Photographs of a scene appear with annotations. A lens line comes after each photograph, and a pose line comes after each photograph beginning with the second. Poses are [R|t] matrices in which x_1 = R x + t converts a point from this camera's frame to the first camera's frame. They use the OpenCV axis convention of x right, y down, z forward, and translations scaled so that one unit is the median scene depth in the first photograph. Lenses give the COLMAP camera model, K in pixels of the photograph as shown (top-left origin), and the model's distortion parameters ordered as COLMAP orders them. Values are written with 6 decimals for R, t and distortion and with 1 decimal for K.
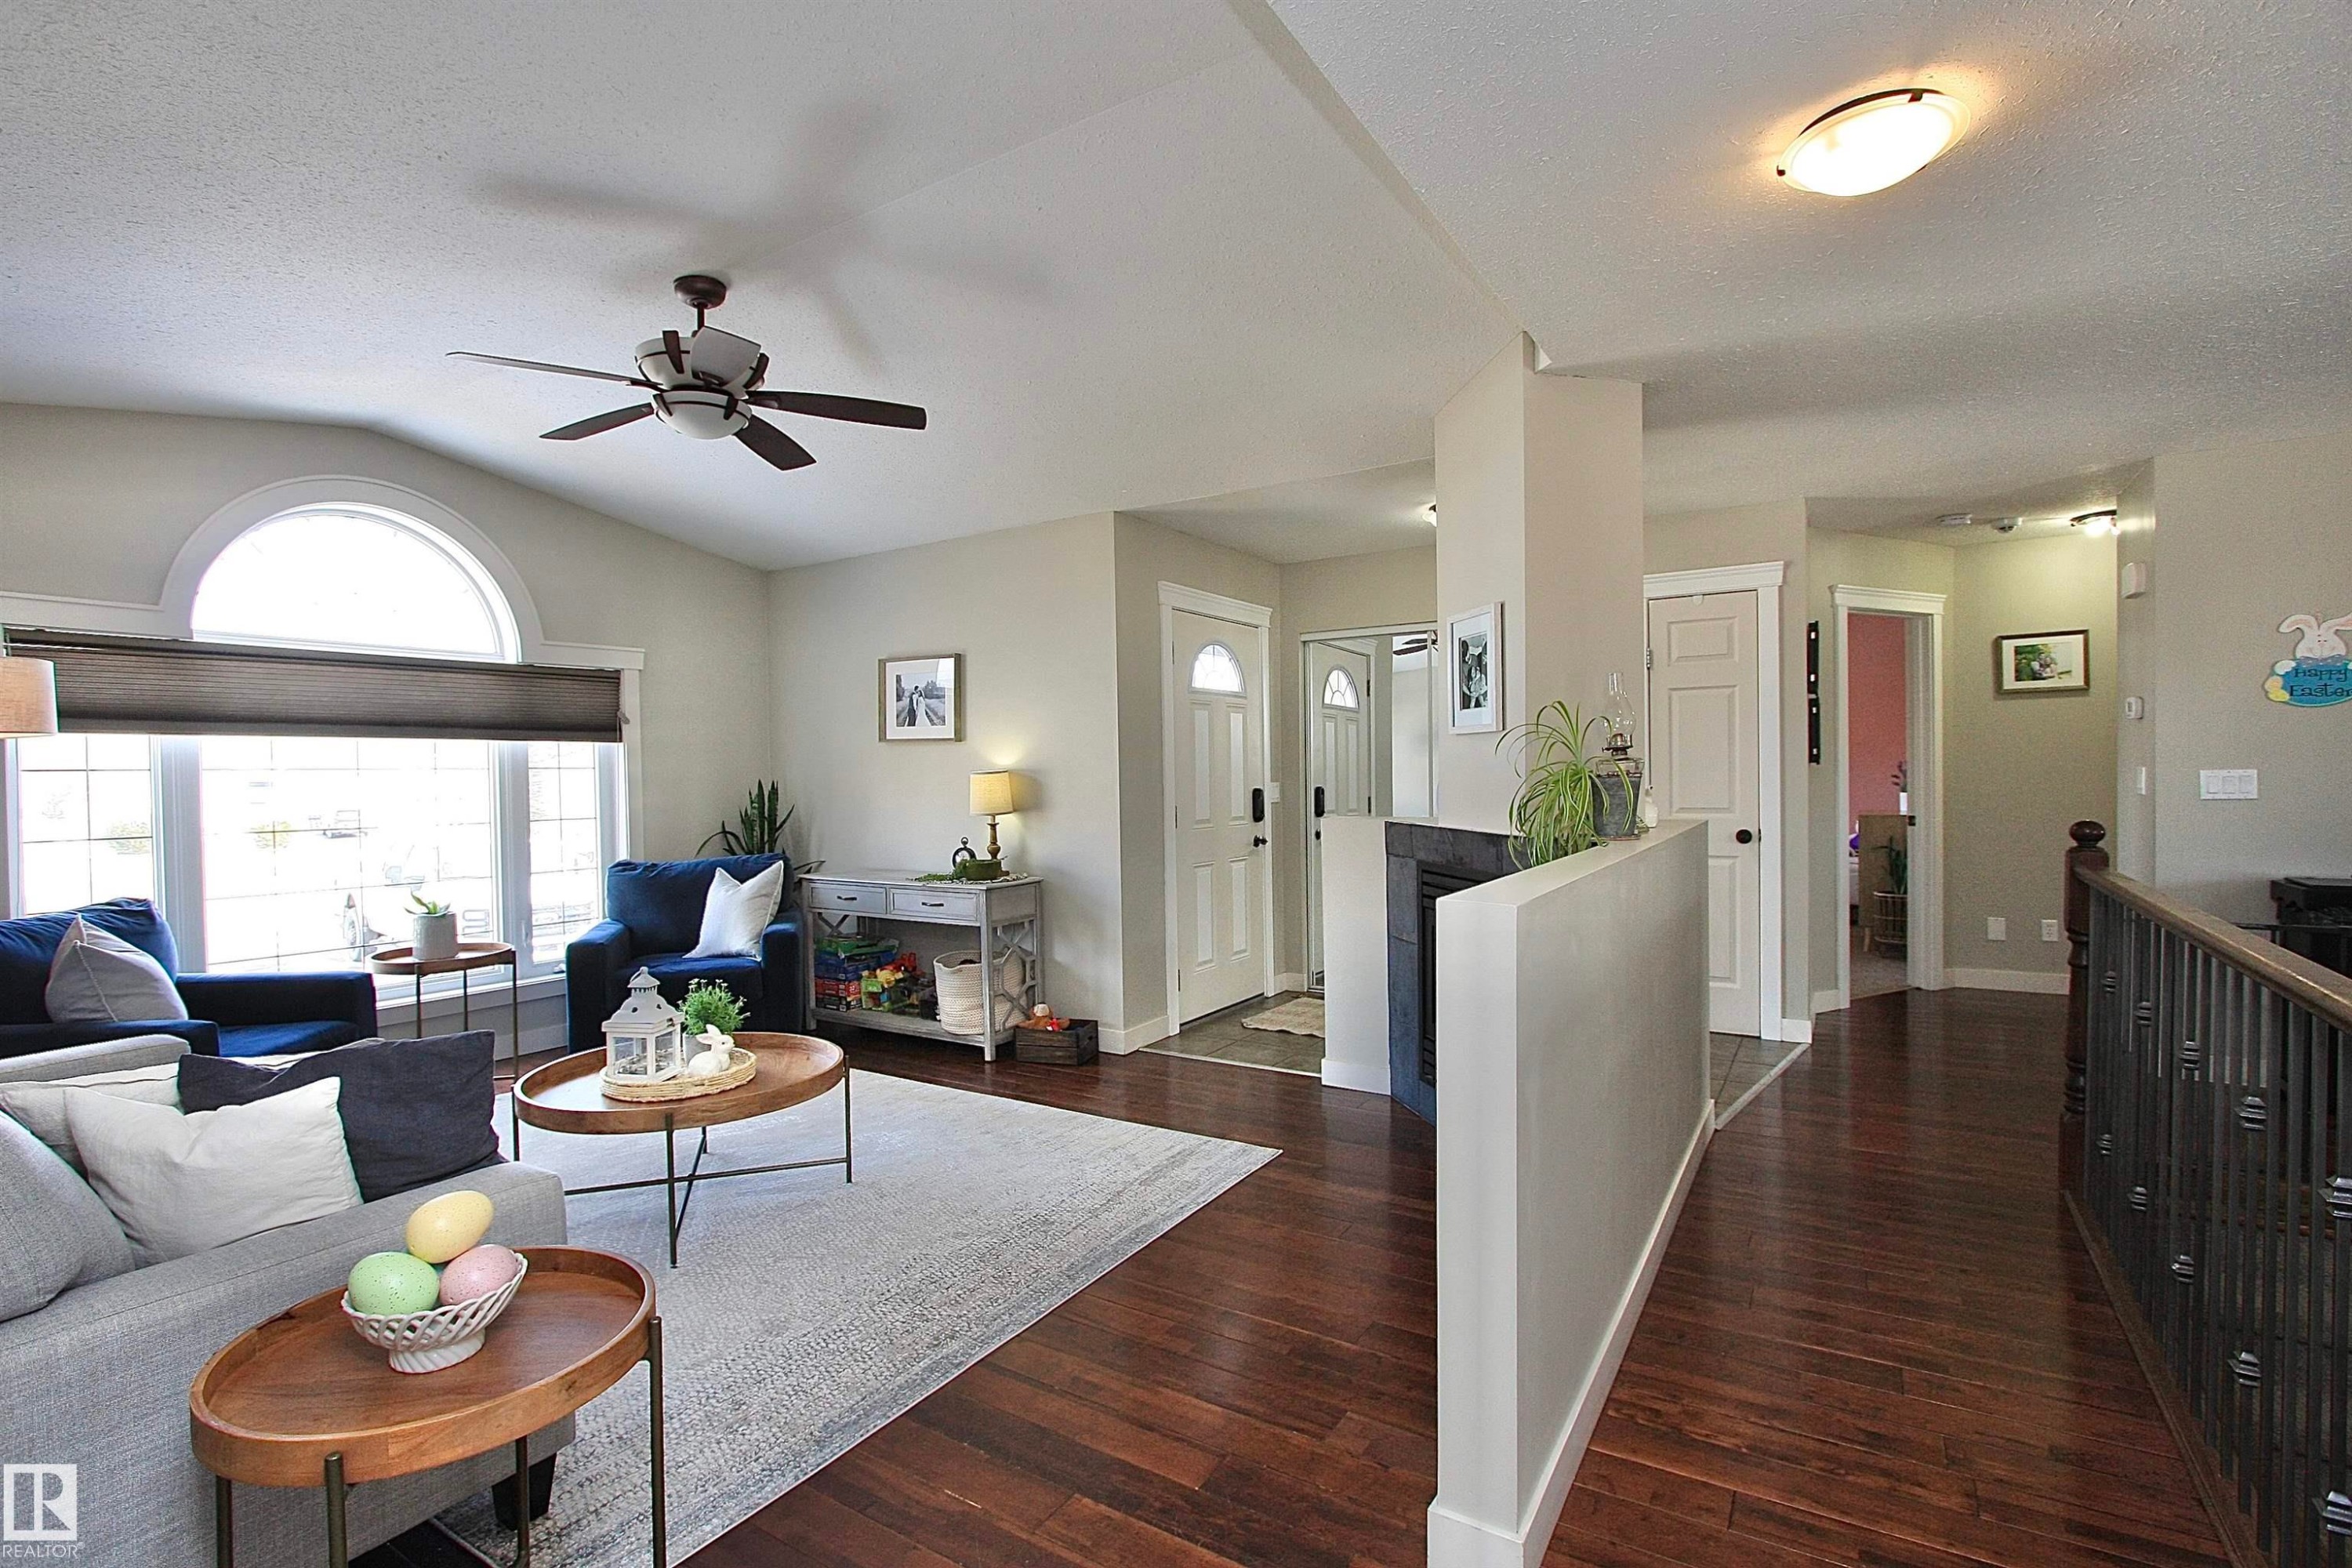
lens RADIAL K [[1085.8, 0, 1161.3], [0, 1085.8, 791.5], [0, 0, 1]] dist [-0.024417, 0.001684]
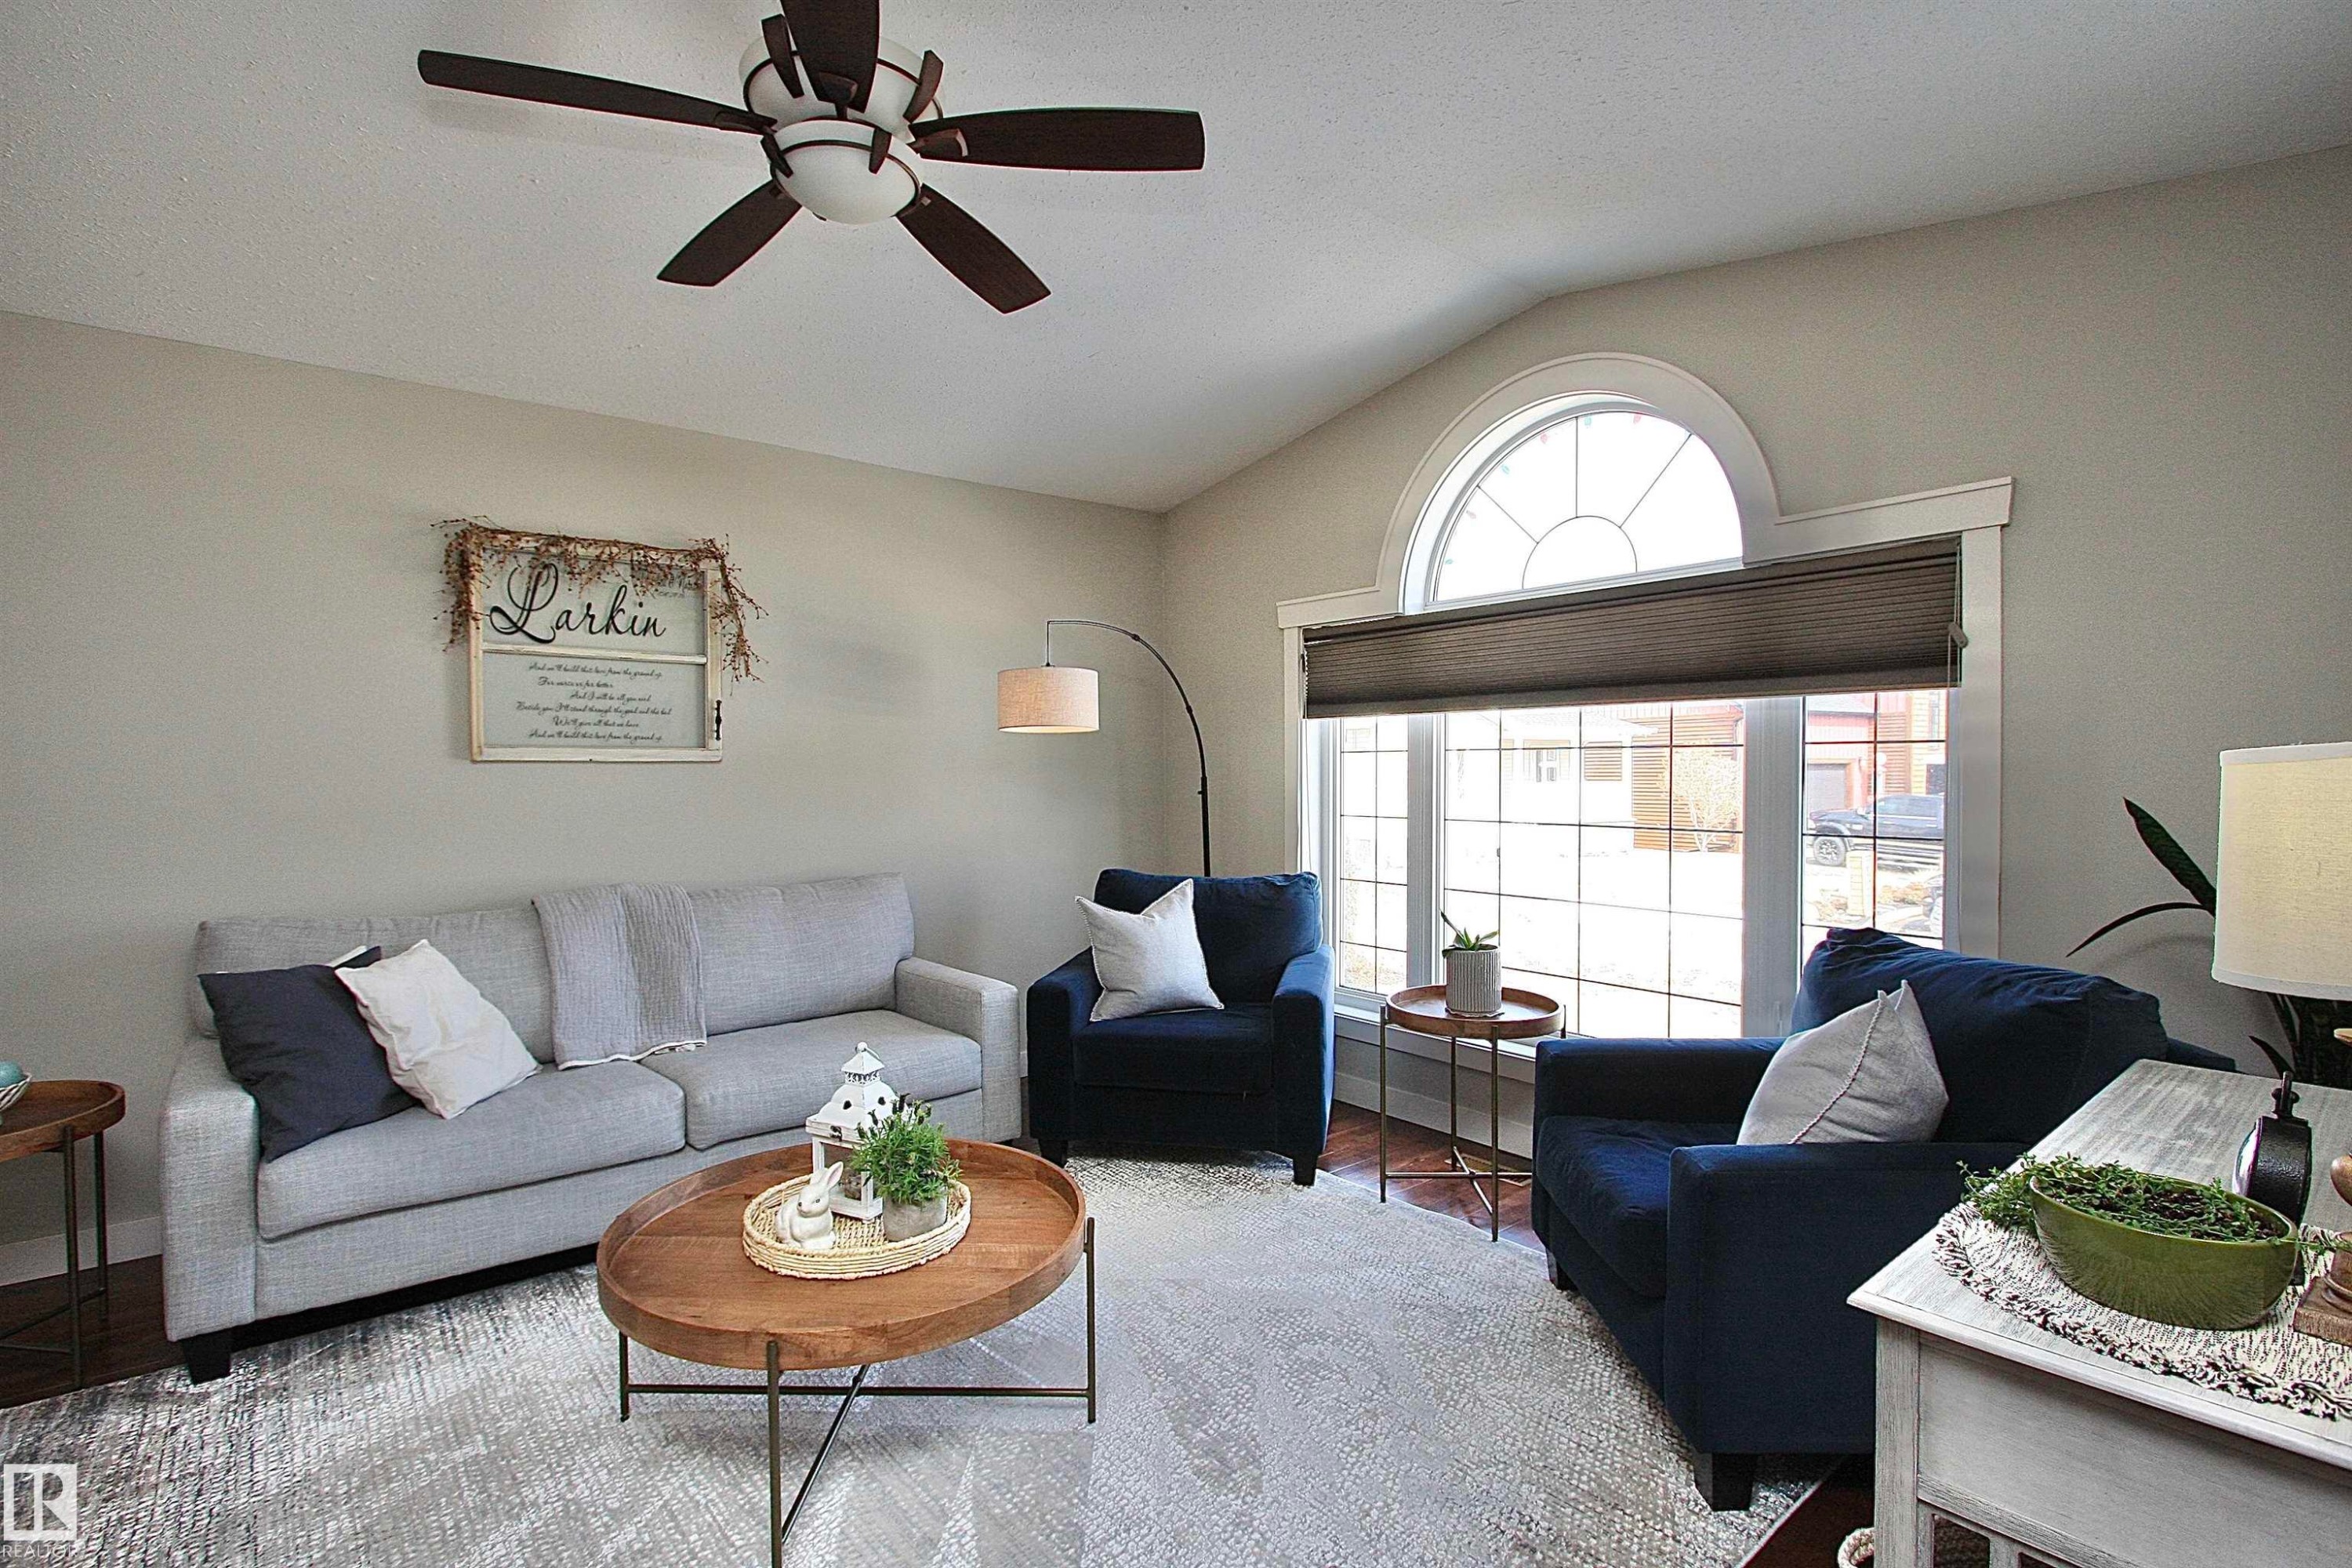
lens RADIAL K [[1085.8, 0, 1156.7], [0, 1085.8, 796.9], [0, 0, 1]] dist [-0.024417, 0.001684]
pose [[-0.309461, 0.040657, -0.950043, 0.084485], [-0.003847, 0.999024, 0.044006, -0.018875], [0.950904, 0.017273, -0.309003, 1.007107]]
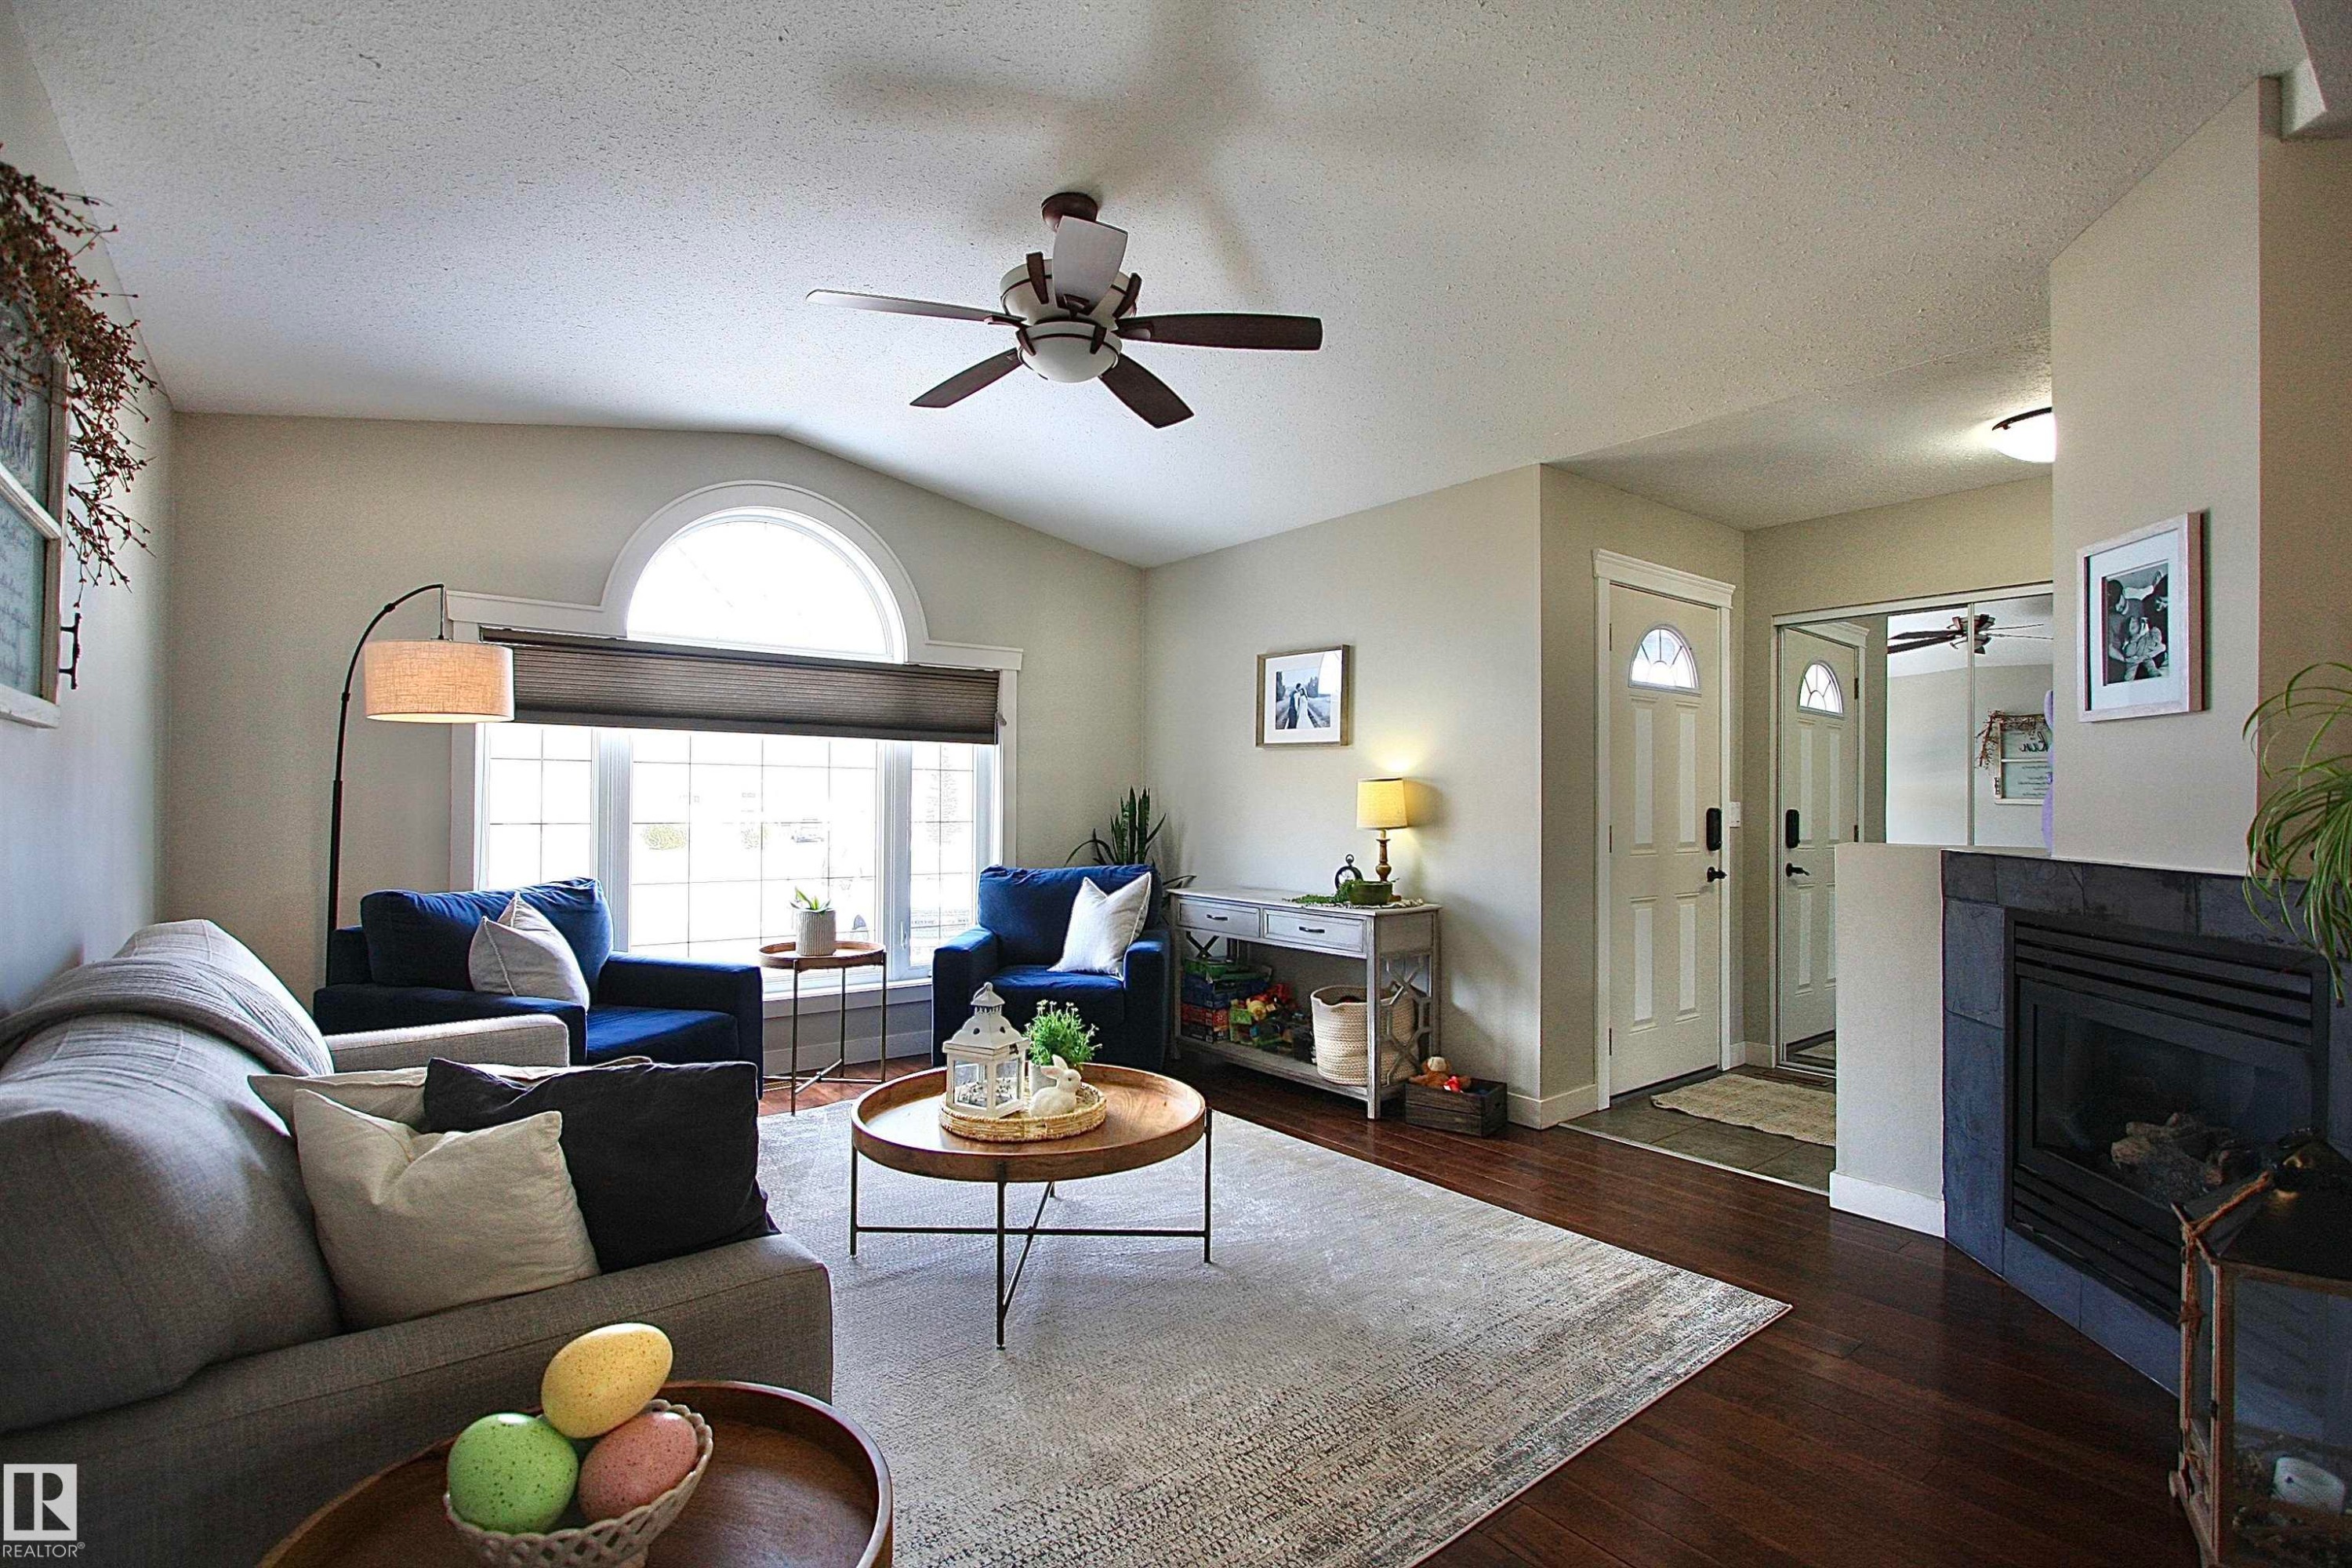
lens RADIAL K [[1085.8, 0, 1159.2], [0, 1085.8, 789.6], [0, 0, 1]] dist [-0.024417, 0.001684]
pose [[0.942047, 0.017968, -0.335000, -0.041645], [-0.026697, 0.999413, -0.021469, 0.015384], [0.334417, 0.029169, 0.941974, 0.155387]]
